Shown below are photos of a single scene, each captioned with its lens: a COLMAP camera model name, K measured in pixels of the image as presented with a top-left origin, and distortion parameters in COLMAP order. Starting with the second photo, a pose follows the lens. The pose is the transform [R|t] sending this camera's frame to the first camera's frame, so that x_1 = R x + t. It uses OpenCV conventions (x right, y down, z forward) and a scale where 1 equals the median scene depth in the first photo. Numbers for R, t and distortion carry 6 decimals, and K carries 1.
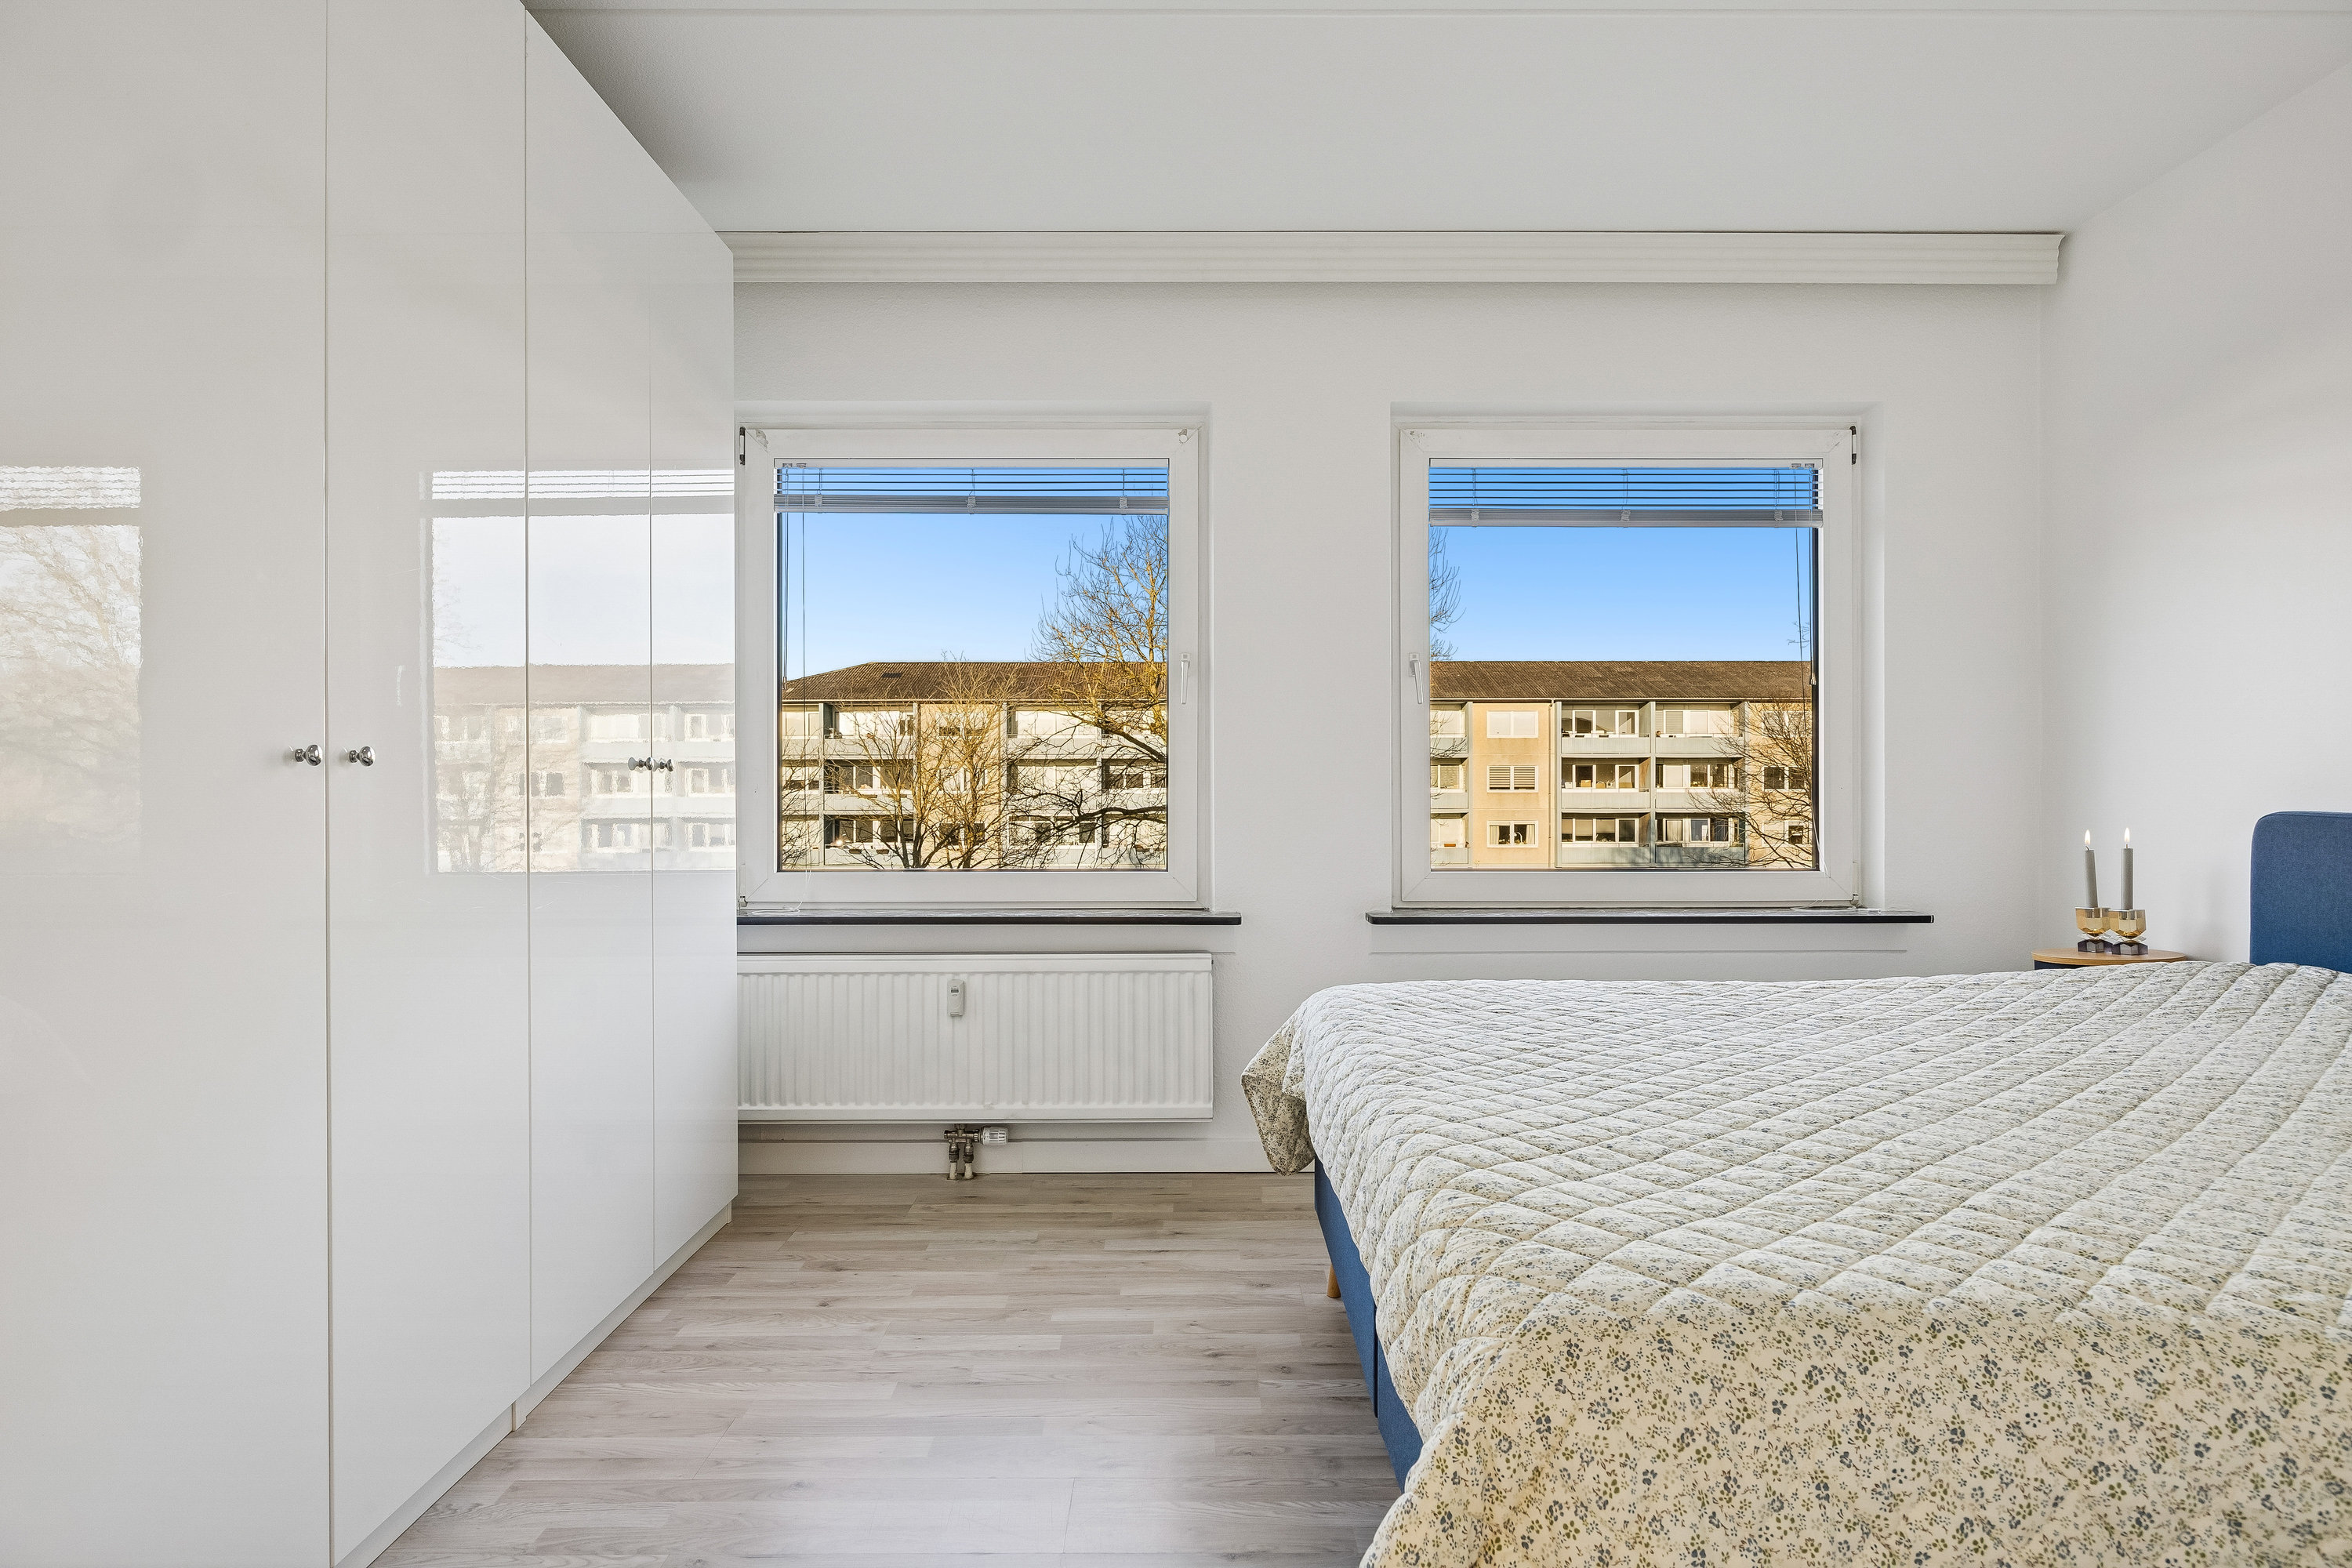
lens RADIAL K [[1307.7, 0, 1176.2], [0, 1307.7, 782.4], [0, 0, 1]] dist [-0.001026, -0.000157]
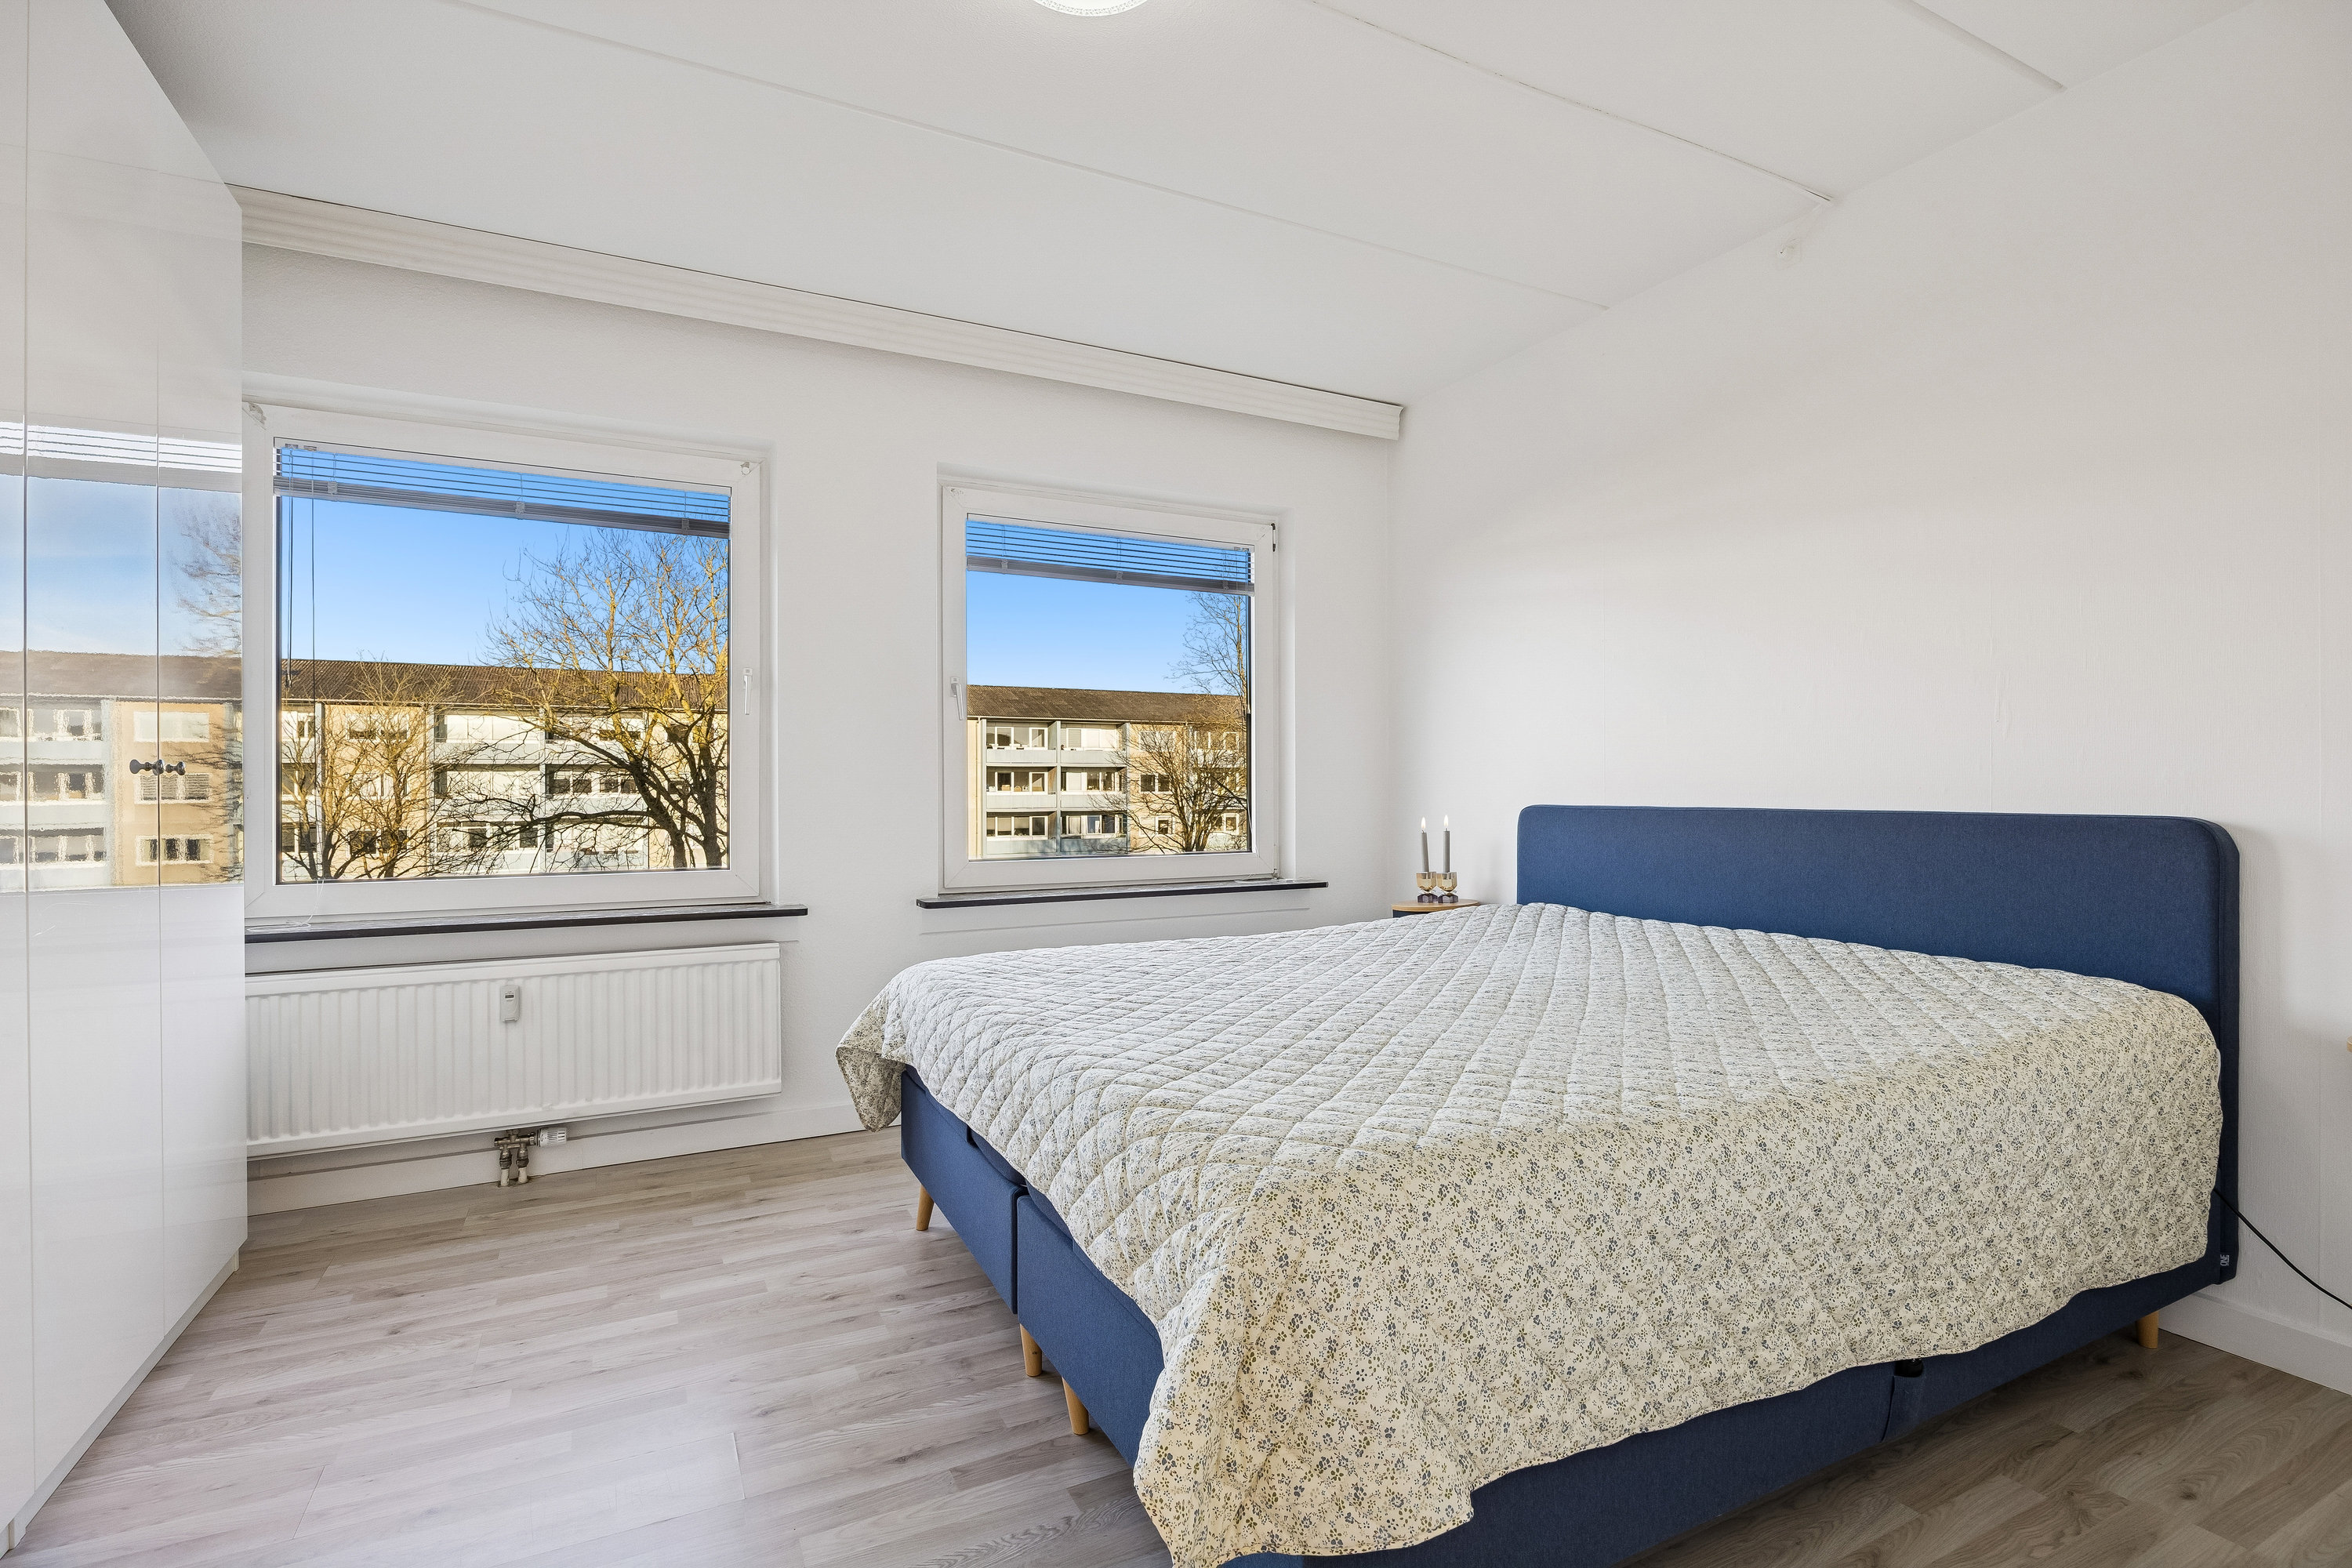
lens RADIAL K [[1128.1, 0, 1180.9], [0, 1128.1, 785.2], [0, 0, 1]] dist [-0.005548, -0.000959]
pose [[0.890487, -0.000837, 0.455007, -0.112081], [0.001565, 0.999998, -0.001224, 0.000097], [-0.455006, 0.001802, 0.890487, 0.002910]]
